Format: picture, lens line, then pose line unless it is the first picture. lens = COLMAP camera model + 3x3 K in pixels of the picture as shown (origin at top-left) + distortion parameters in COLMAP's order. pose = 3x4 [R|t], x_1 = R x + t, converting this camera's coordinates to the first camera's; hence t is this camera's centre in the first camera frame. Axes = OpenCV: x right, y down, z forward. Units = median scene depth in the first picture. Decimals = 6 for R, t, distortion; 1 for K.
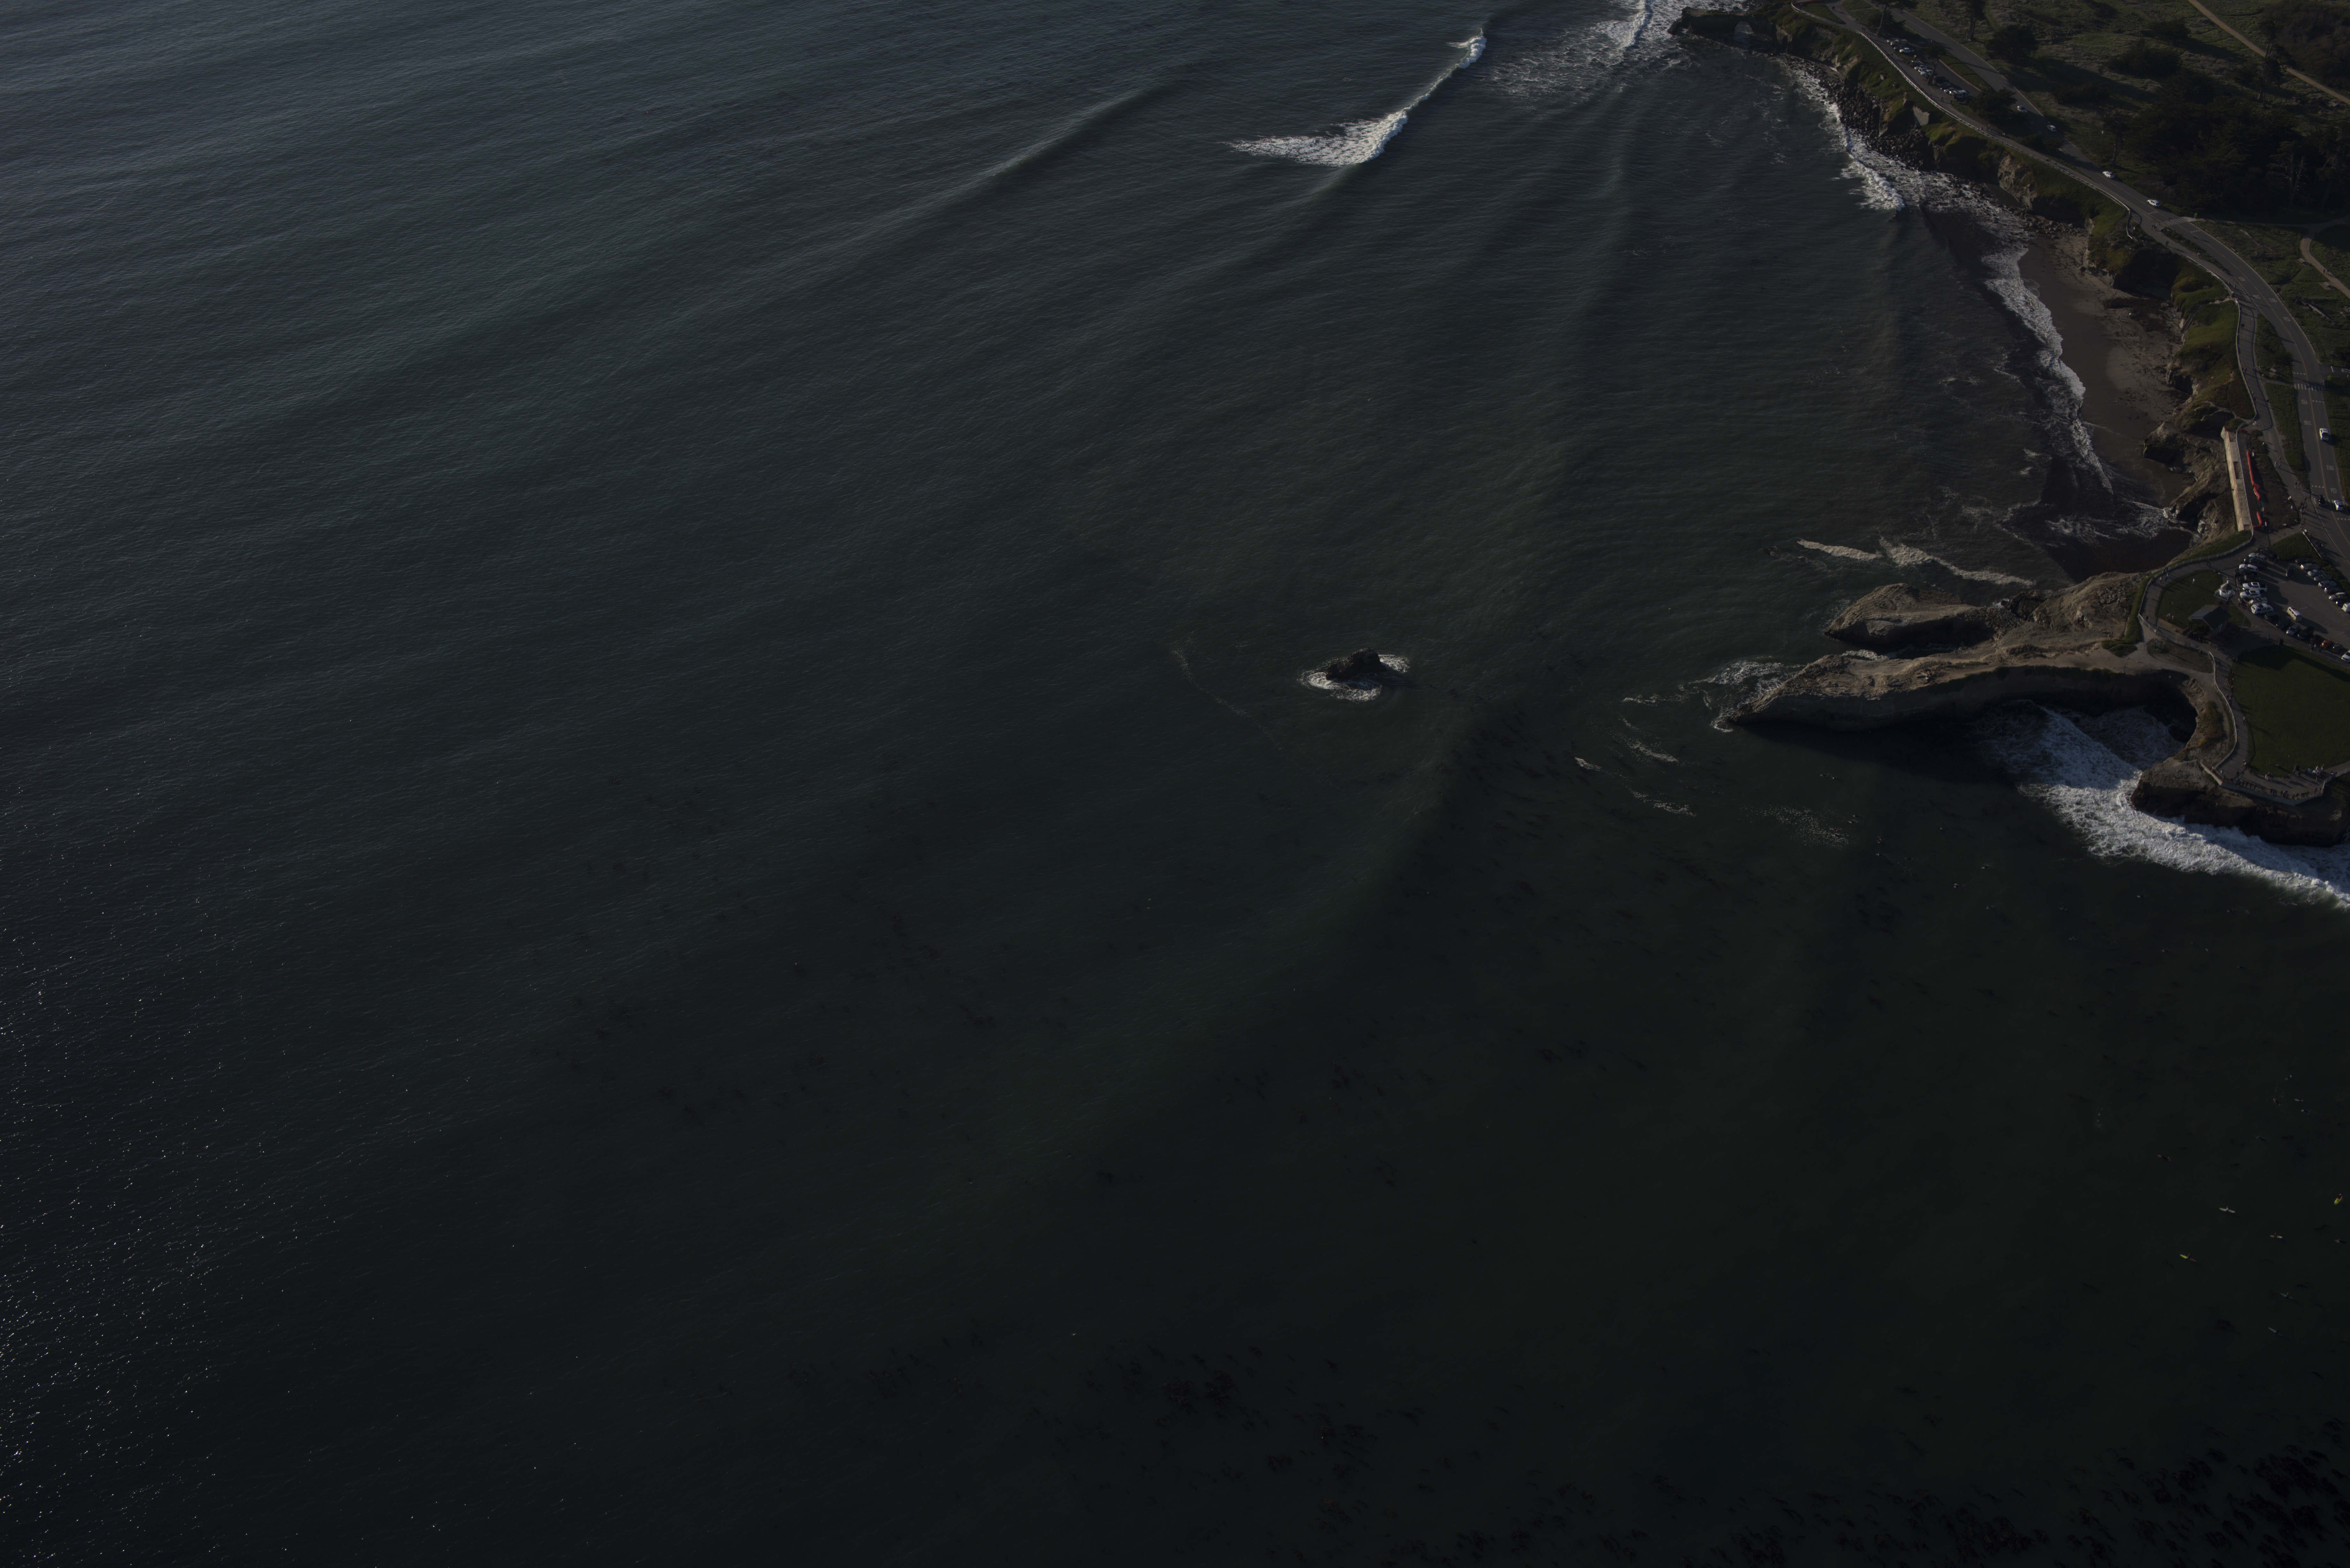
lens RADIAL K [[2723.1, 0, 1175.0], [0, 2723.1, 784.0], [0, 0, 1]] dist [-0.118454, 0.149504]
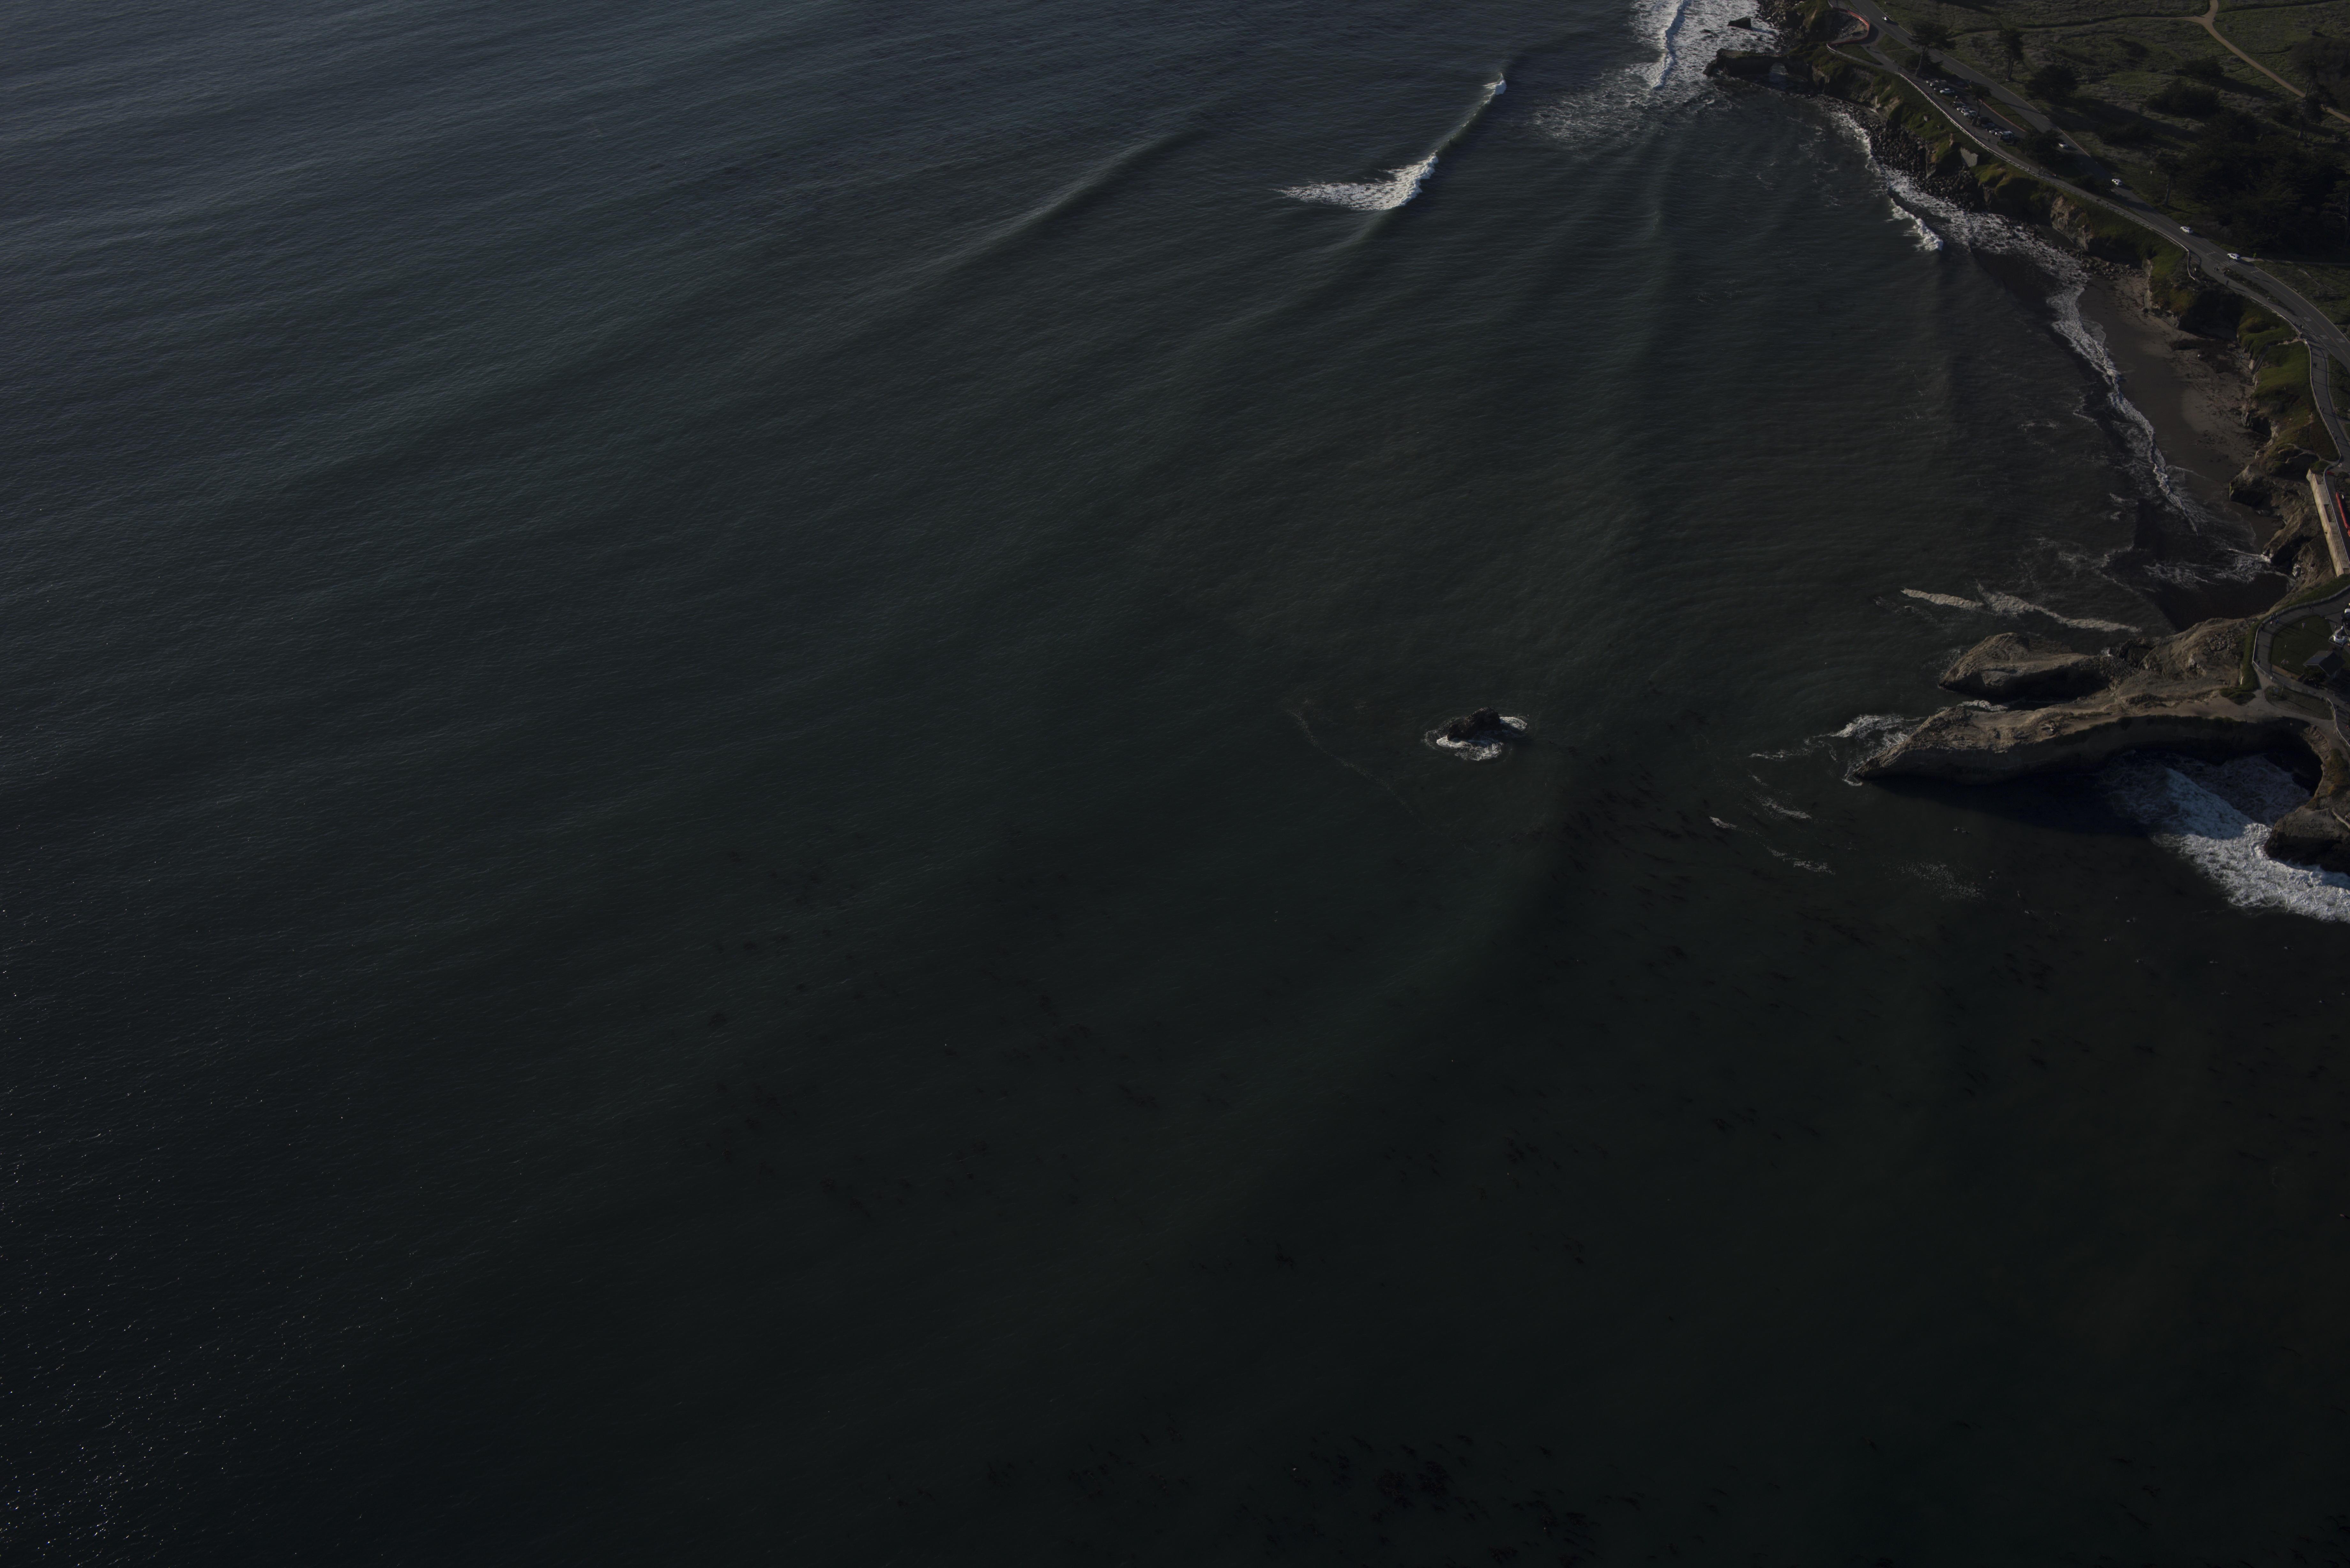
lens RADIAL K [[2723.1, 0, 1175.0], [0, 2723.1, 784.0], [0, 0, 1]] dist [-0.118454, 0.149504]
pose [[0.999362, -0.015487, 0.032187, -0.064288], [0.015828, 0.999821, -0.010371, -0.011713], [-0.032021, 0.010874, 0.999428, 0.015344]]
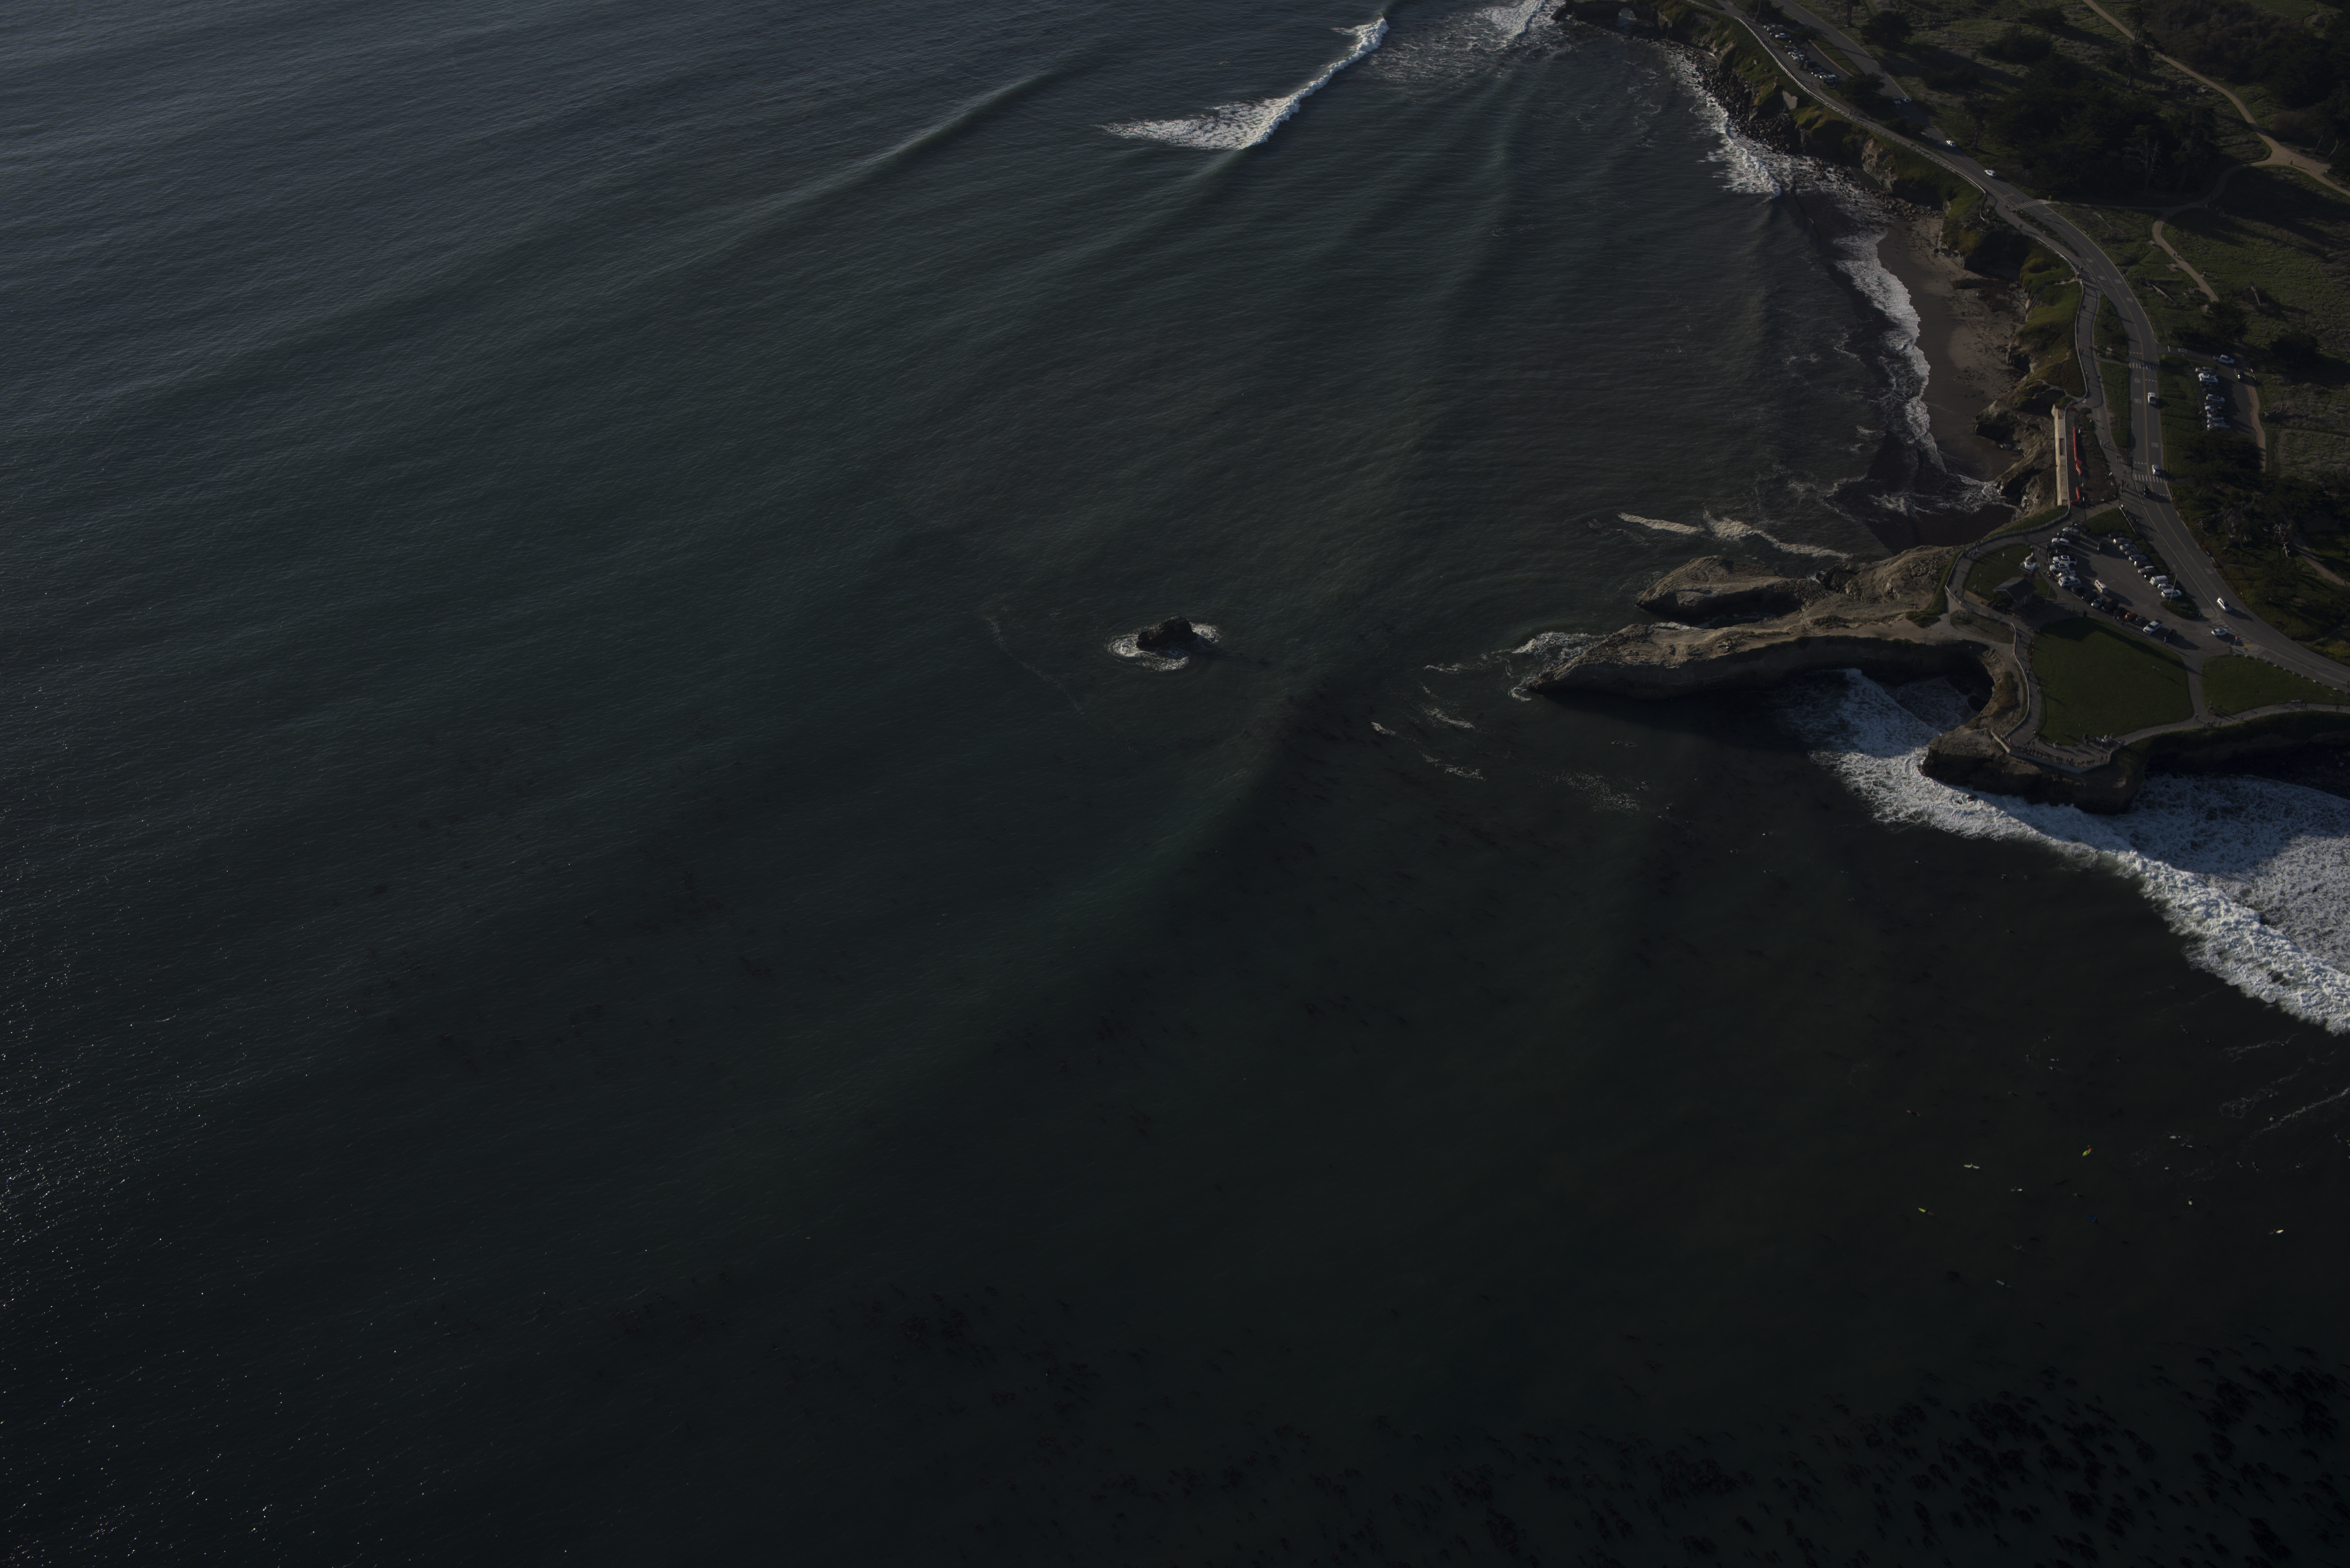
lens RADIAL K [[2723.1, 0, 1175.0], [0, 2723.1, 784.0], [0, 0, 1]] dist [-0.118454, 0.149504]
pose [[0.999971, 0.004939, -0.005796, 0.064893], [-0.004937, 0.999988, 0.000373, 0.010637], [0.005798, -0.000344, 0.999983, -0.014282]]
